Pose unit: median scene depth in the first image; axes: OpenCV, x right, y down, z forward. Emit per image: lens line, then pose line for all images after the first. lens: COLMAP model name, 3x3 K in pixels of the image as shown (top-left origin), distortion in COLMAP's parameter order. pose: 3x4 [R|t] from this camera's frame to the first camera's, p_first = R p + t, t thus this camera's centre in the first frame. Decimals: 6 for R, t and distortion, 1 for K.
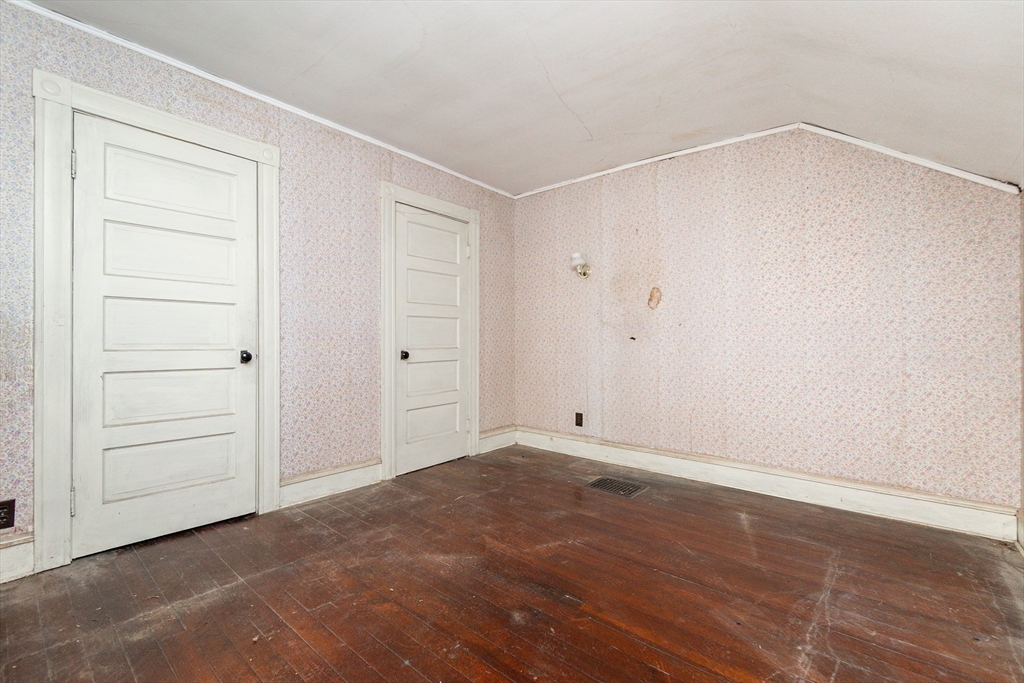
lens RADIAL K [[451.2, 0, 487.2], [0, 451.2, 339.3], [0, 0, 1]] dist [-0.002652, 0.000202]
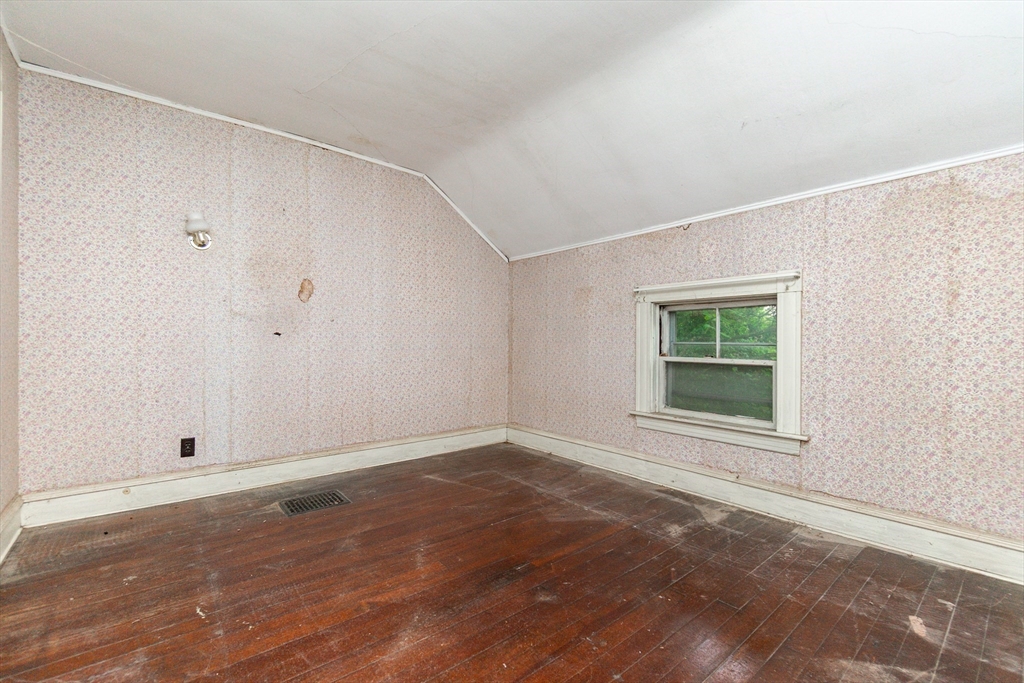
lens RADIAL K [[442.7, 0, 512.5], [0, 442.7, 338.6], [0, 0, 1]] dist [-0.006176, 0.000399]
pose [[0.141387, 0.003111, 0.989950, -0.604036], [-0.003606, 0.999990, -0.002627, 0.010565], [-0.989948, -0.003198, 0.141397, 0.588253]]
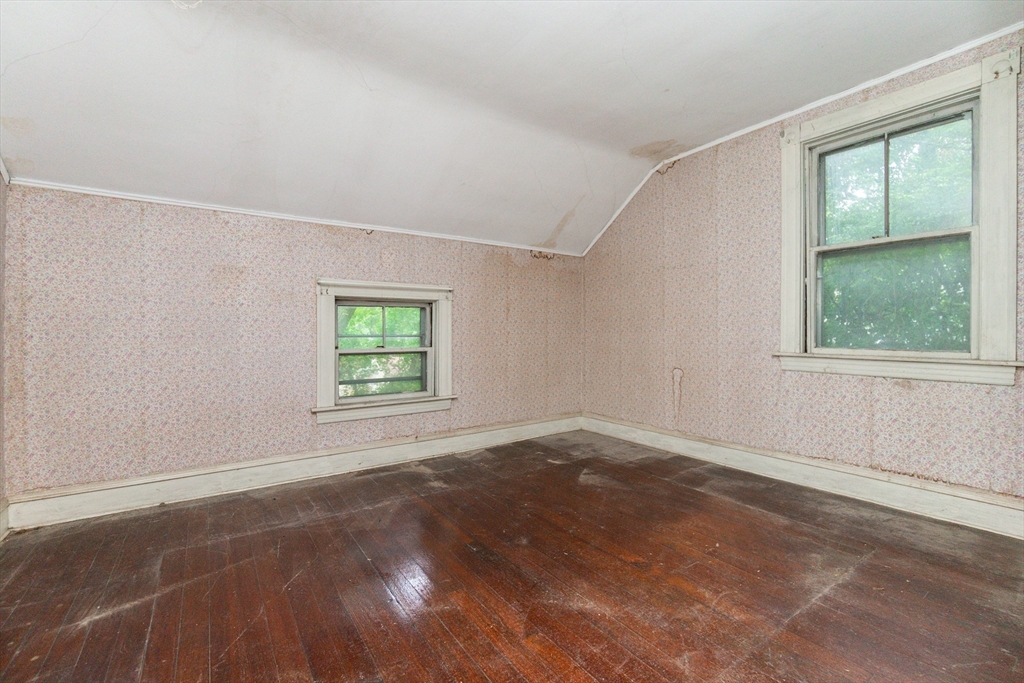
lens RADIAL K [[441.0, 0, 508.9], [0, 441.0, 332.0], [0, 0, 1]] dist [-0.009800, 0.000018]
pose [[-0.975256, -0.000566, 0.221078, -0.108429], [0.000218, 0.999994, 0.003525, 0.002661], [-0.221079, 0.003486, -0.975250, 1.420265]]
